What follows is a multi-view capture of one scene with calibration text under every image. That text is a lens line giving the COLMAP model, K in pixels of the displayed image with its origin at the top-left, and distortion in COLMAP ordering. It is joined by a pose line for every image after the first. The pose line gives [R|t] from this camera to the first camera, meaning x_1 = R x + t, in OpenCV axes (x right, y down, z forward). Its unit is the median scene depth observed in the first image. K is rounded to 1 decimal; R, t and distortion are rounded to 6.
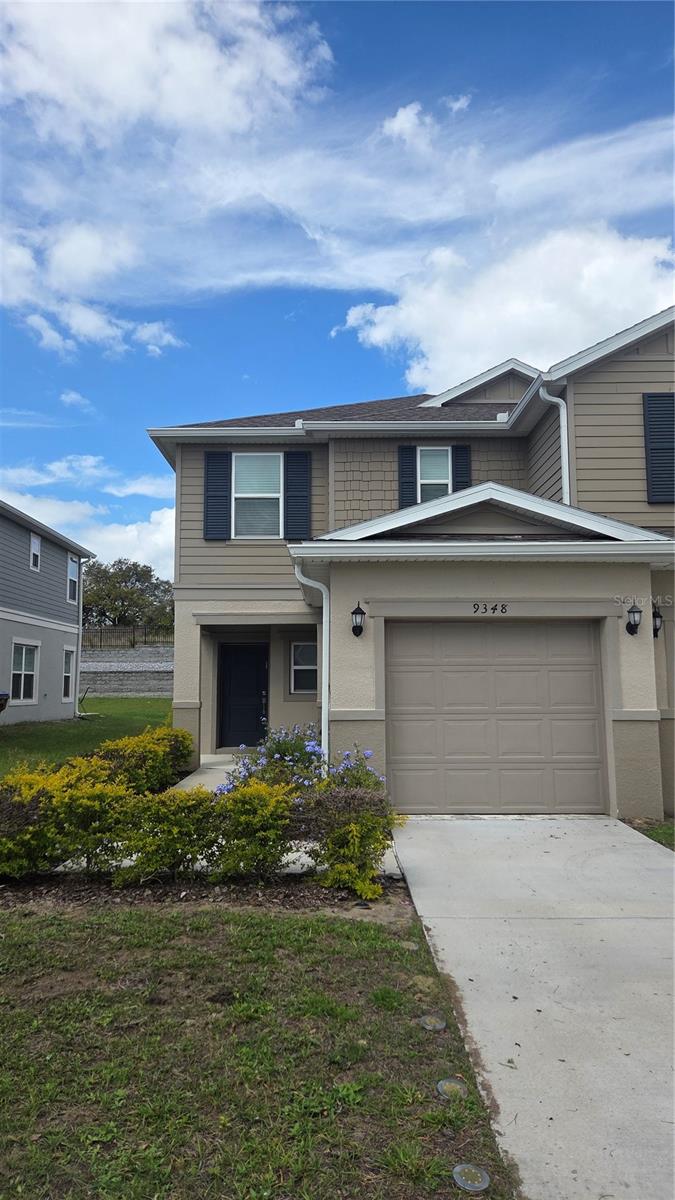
lens RADIAL K [[793.0, 0, 340.3], [0, 793.0, 596.3], [0, 0, 1]] dist [0.079916, -0.076237]
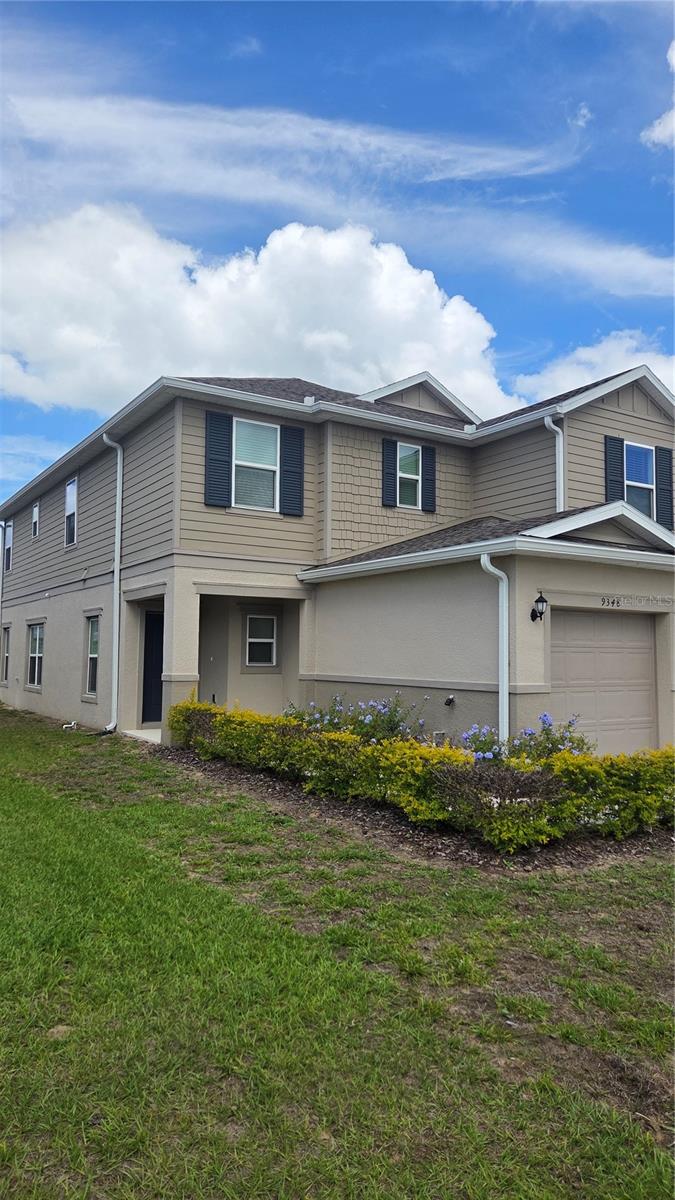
lens RADIAL K [[793.0, 0, 340.3], [0, 793.0, 596.3], [0, 0, 1]] dist [0.079916, -0.076237]
pose [[0.847352, 0.053287, 0.528351, -0.529790], [-0.073350, 0.997160, 0.017068, 0.009921], [-0.525941, -0.053217, 0.848855, 0.104834]]
